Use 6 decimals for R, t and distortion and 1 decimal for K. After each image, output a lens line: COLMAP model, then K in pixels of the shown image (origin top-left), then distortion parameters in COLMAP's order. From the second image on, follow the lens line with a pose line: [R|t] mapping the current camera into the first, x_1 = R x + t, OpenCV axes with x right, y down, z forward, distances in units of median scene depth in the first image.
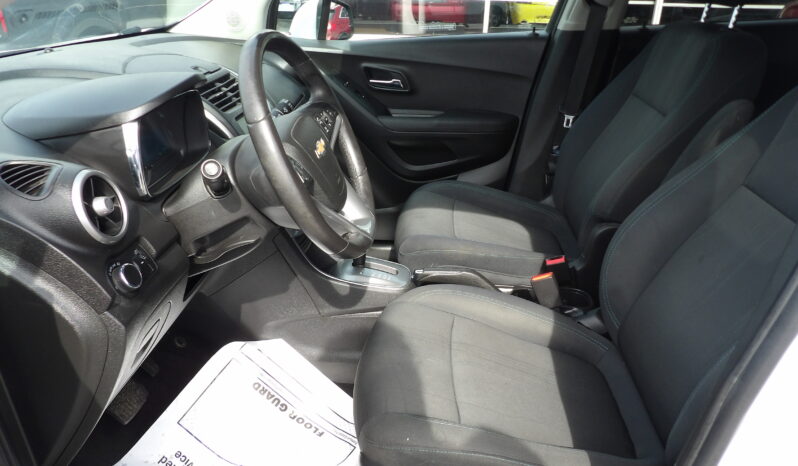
lens RADIAL K [[546.5, 0, 399.0], [0, 546.5, 233.0], [0, 0, 1]] dist [0.029547, -0.000784]
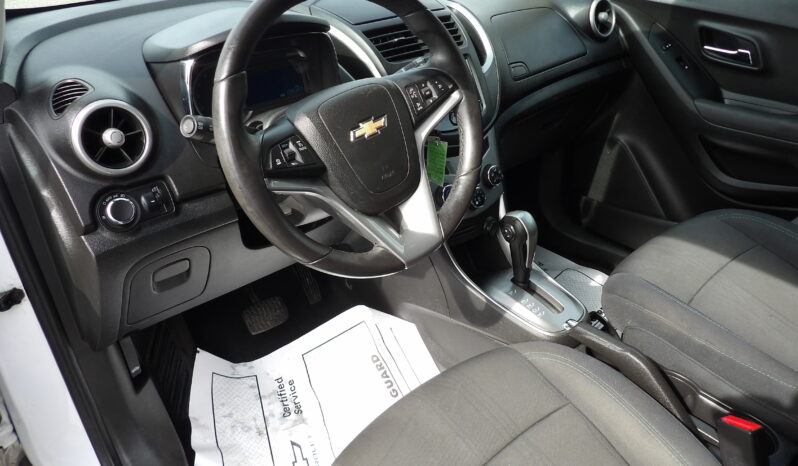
lens RADIAL K [[569.1, 0, 400.7], [0, 569.1, 247.6], [0, 0, 1]] dist [-0.005678, -0.003901]
pose [[0.728354, 0.355466, -0.585785, 0.271002], [-0.282379, 0.934654, 0.216062, -0.120008], [0.624309, 0.008043, 0.781136, 0.262009]]
